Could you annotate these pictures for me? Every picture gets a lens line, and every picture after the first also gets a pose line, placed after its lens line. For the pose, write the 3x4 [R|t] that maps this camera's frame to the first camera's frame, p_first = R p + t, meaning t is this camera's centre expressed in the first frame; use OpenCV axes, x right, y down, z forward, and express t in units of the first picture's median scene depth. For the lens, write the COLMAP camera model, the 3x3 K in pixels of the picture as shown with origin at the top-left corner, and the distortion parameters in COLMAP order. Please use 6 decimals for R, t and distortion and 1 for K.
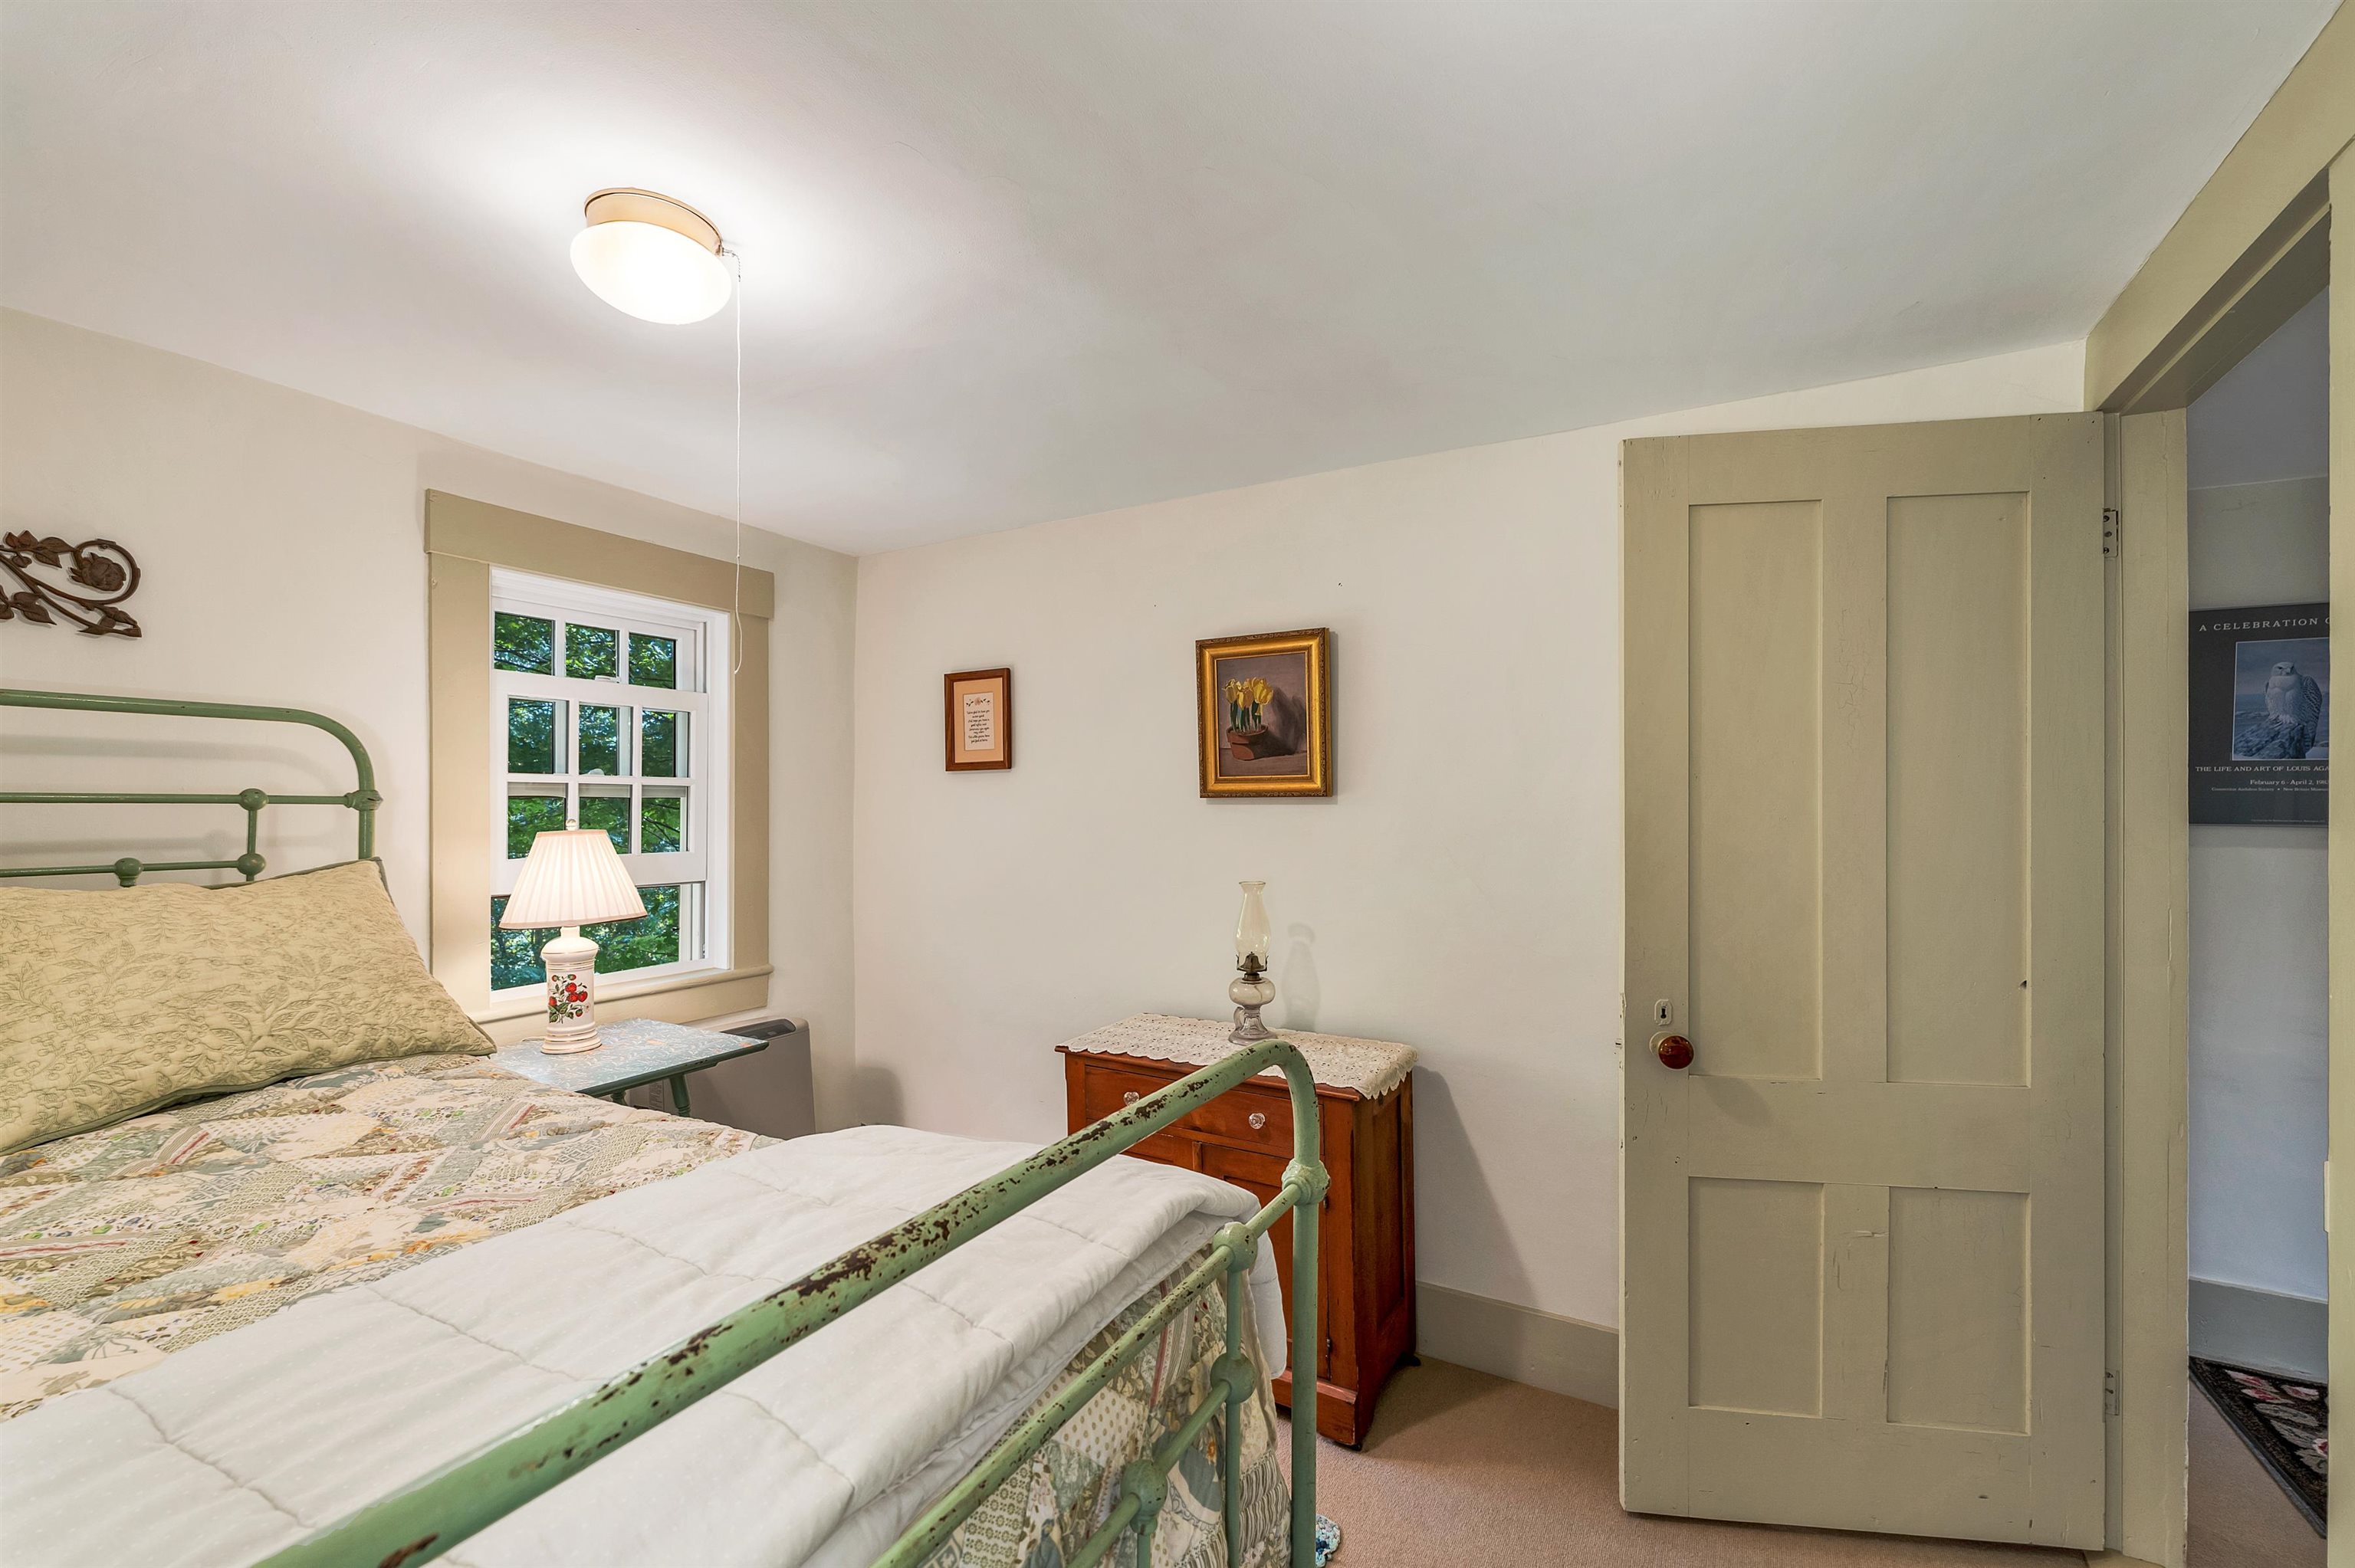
lens RADIAL K [[985.7, 0, 1182.3], [0, 985.7, 801.1], [0, 0, 1]] dist [0.001397, -0.000270]
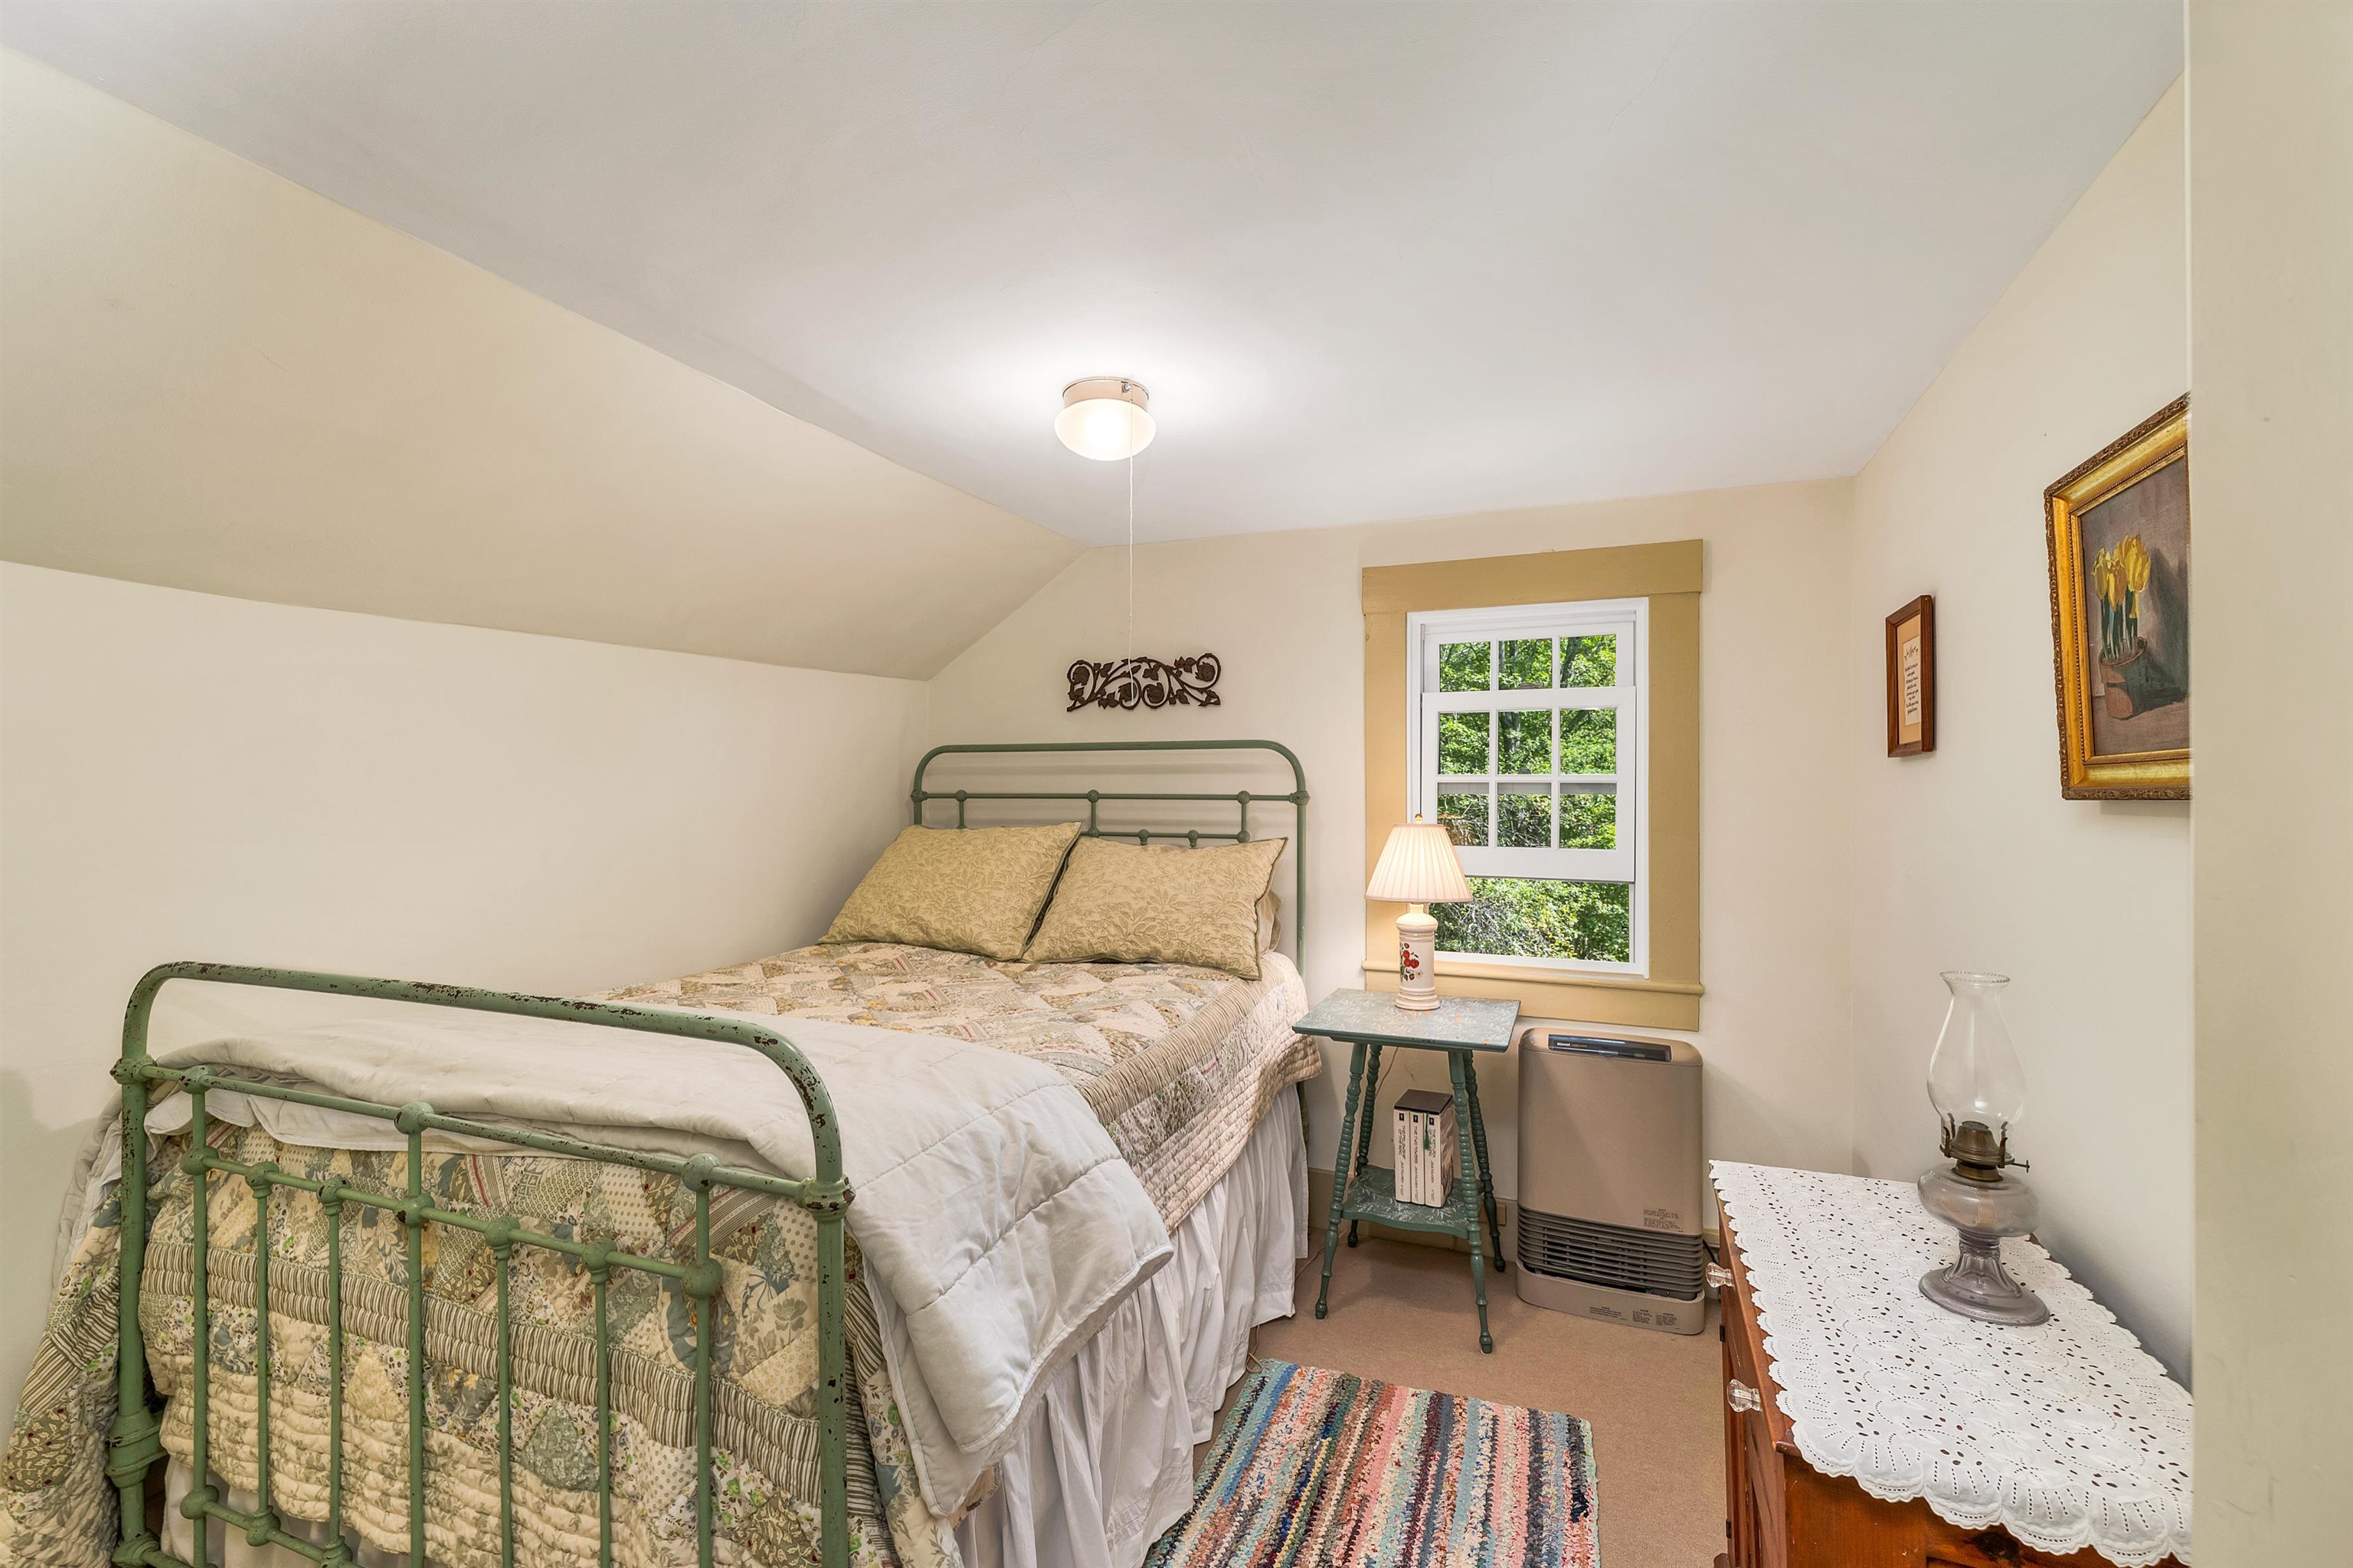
lens RADIAL K [[985.1, 0, 1181.3], [0, 985.1, 801.1], [0, 0, 1]] dist [0.001397, -0.000270]
pose [[0.113428, 0.008935, -0.993506, 0.540890], [0.000481, 0.999959, 0.009048, -0.009075], [0.993546, -0.001504, 0.113419, 0.587875]]
